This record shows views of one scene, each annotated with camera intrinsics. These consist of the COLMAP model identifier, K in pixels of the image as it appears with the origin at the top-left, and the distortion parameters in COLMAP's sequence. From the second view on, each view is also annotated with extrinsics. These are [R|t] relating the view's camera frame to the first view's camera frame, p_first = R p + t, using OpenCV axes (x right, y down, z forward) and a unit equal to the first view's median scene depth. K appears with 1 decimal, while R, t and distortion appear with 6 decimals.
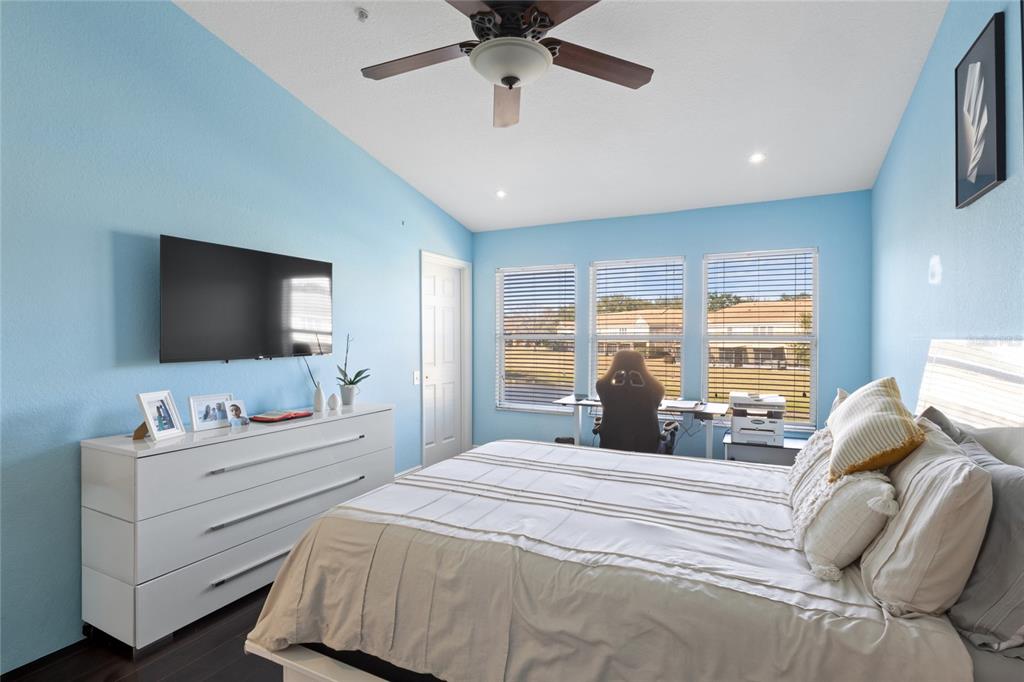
lens RADIAL K [[505.5, 0, 514.2], [0, 505.5, 331.6], [0, 0, 1]] dist [0.002024, 0.000331]
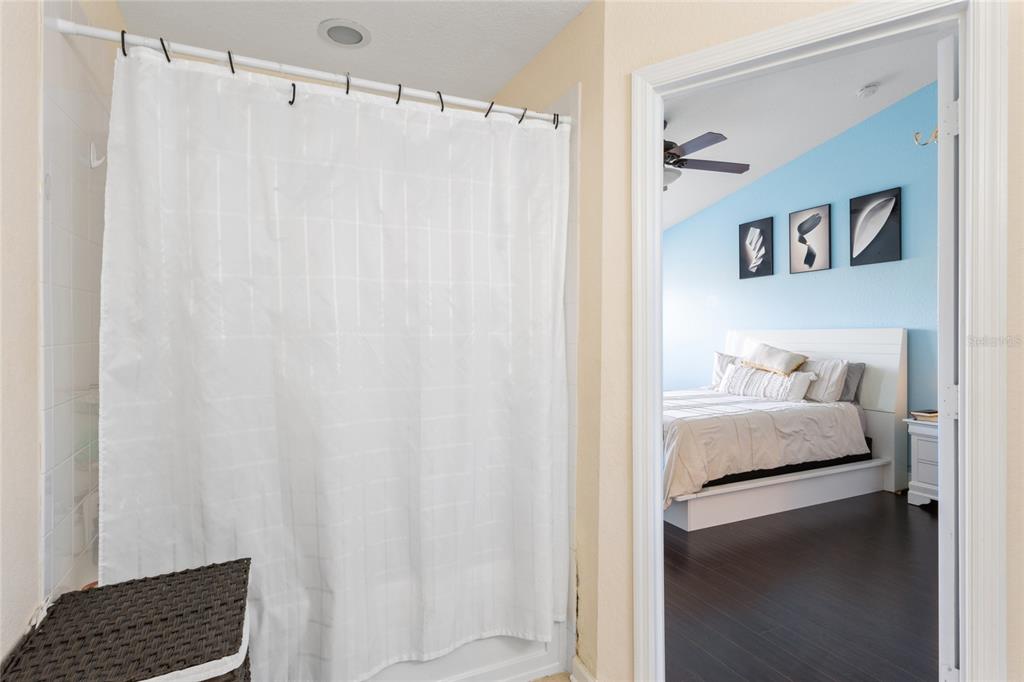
lens RADIAL K [[505.5, 0, 512.8], [0, 505.5, 336.9], [0, 0, 1]] dist [0.002024, 0.000331]
pose [[0.621219, -0.006655, 0.783609, -1.059629], [-0.006414, 0.999887, 0.013576, 0.014185], [-0.783611, -0.013460, 0.621107, 0.166332]]
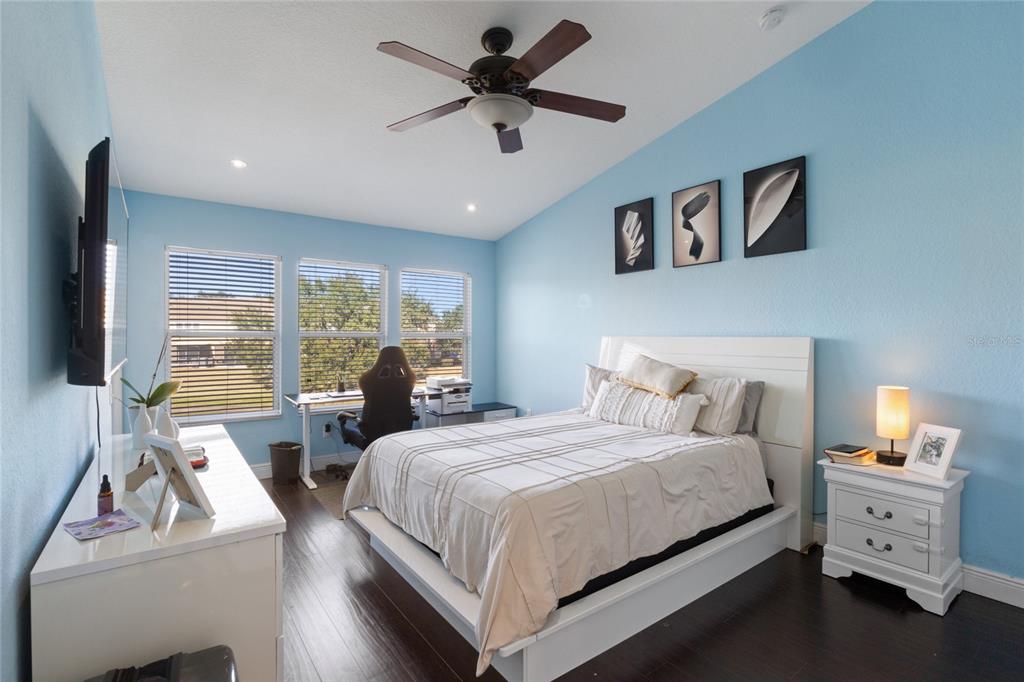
lens RADIAL K [[476.4, 0, 514.5], [0, 476.4, 337.3], [0, 0, 1]] dist [-0.024875, -0.000234]
pose [[0.449985, -0.006672, 0.893011, -0.617307], [-0.009222, 0.999884, 0.012117, 0.000379], [-0.892989, -0.013688, 0.449871, 0.268235]]
